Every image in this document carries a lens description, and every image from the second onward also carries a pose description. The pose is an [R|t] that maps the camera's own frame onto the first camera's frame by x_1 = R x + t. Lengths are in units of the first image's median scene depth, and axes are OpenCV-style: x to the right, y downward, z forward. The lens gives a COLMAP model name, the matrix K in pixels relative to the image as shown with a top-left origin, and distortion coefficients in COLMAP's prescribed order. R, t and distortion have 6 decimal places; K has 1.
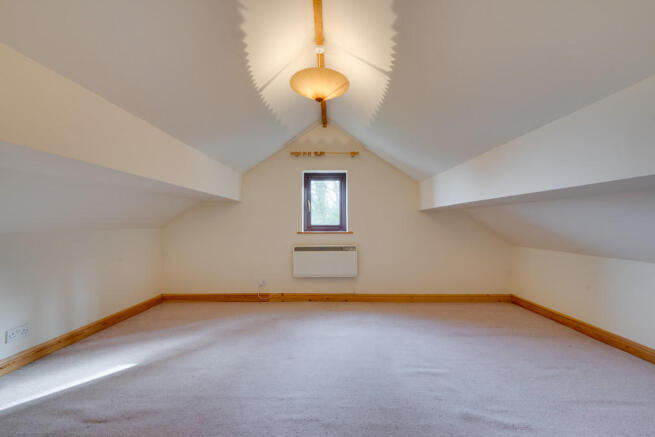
lens RADIAL K [[294.6, 0, 327.4], [0, 294.6, 221.7], [0, 0, 1]] dist [-0.002601, 0.000979]
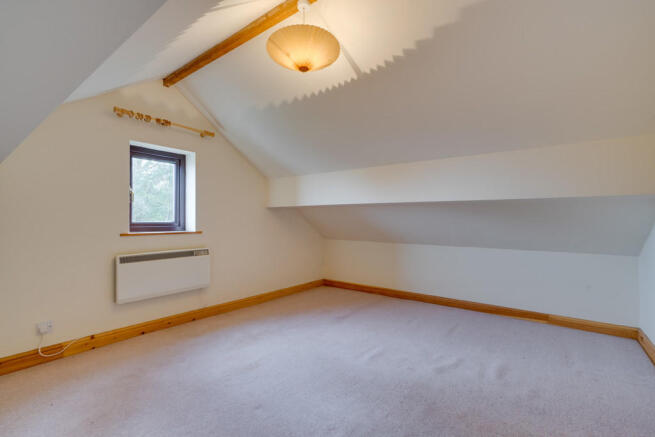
lens RADIAL K [[294.6, 0, 327.6], [0, 294.6, 219.0], [0, 0, 1]] dist [-0.002601, 0.000979]
pose [[0.597723, 0.009001, 0.801652, -0.356166], [-0.009192, 0.999948, -0.004374, 0.002108], [-0.801650, -0.004755, 0.597775, 0.256097]]
